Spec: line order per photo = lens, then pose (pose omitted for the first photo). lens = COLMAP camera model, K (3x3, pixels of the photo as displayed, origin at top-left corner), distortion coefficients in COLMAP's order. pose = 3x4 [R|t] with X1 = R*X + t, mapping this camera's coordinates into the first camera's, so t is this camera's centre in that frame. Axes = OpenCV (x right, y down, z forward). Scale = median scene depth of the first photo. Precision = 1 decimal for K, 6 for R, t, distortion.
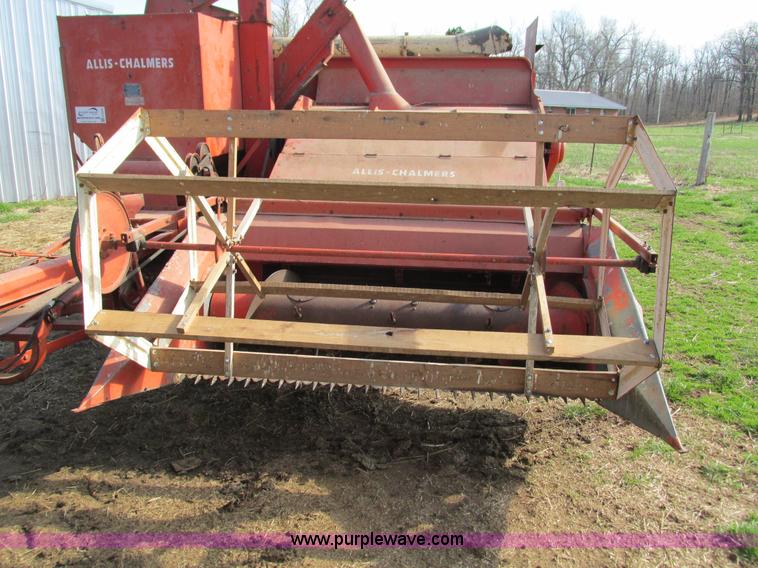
lens RADIAL K [[622.6, 0, 379.0], [0, 622.6, 284.0], [0, 0, 1]] dist [-0.051591, 0.016913]
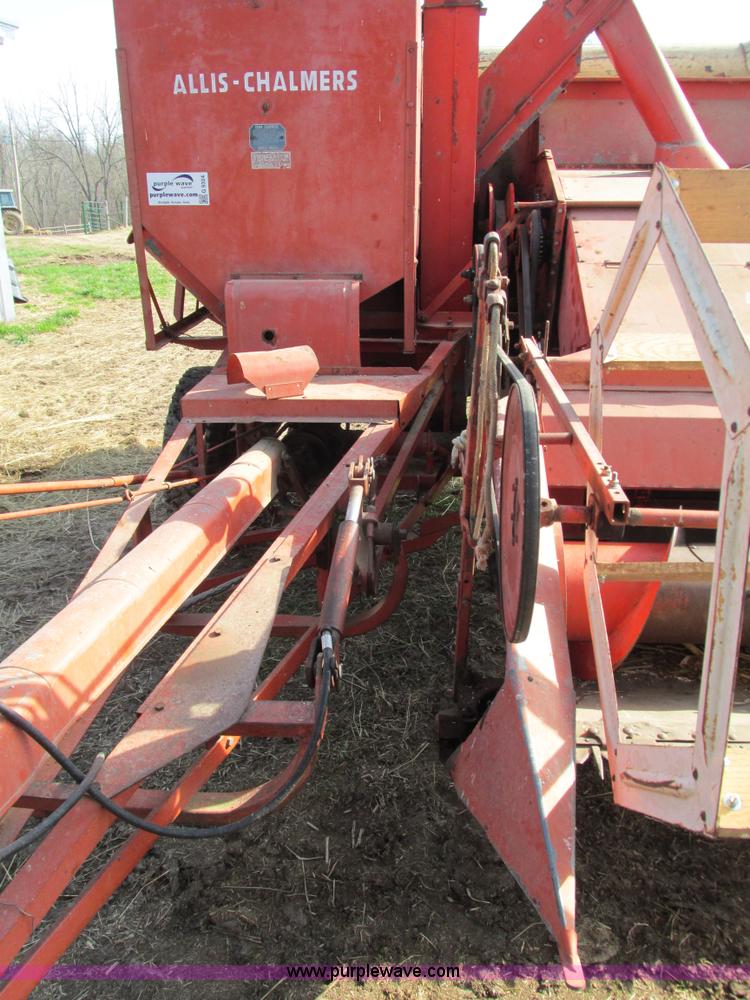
lens RADIAL K [[821.4, 0, 375.0], [0, 821.4, 500.0], [0, 0, 1]] dist [-0.051591, 0.016913]
pose [[0.997768, -0.037146, 0.055495, -0.364016], [0.031433, 0.994441, 0.100496, -0.084341], [-0.058919, -0.098527, 0.993389, 0.305246]]
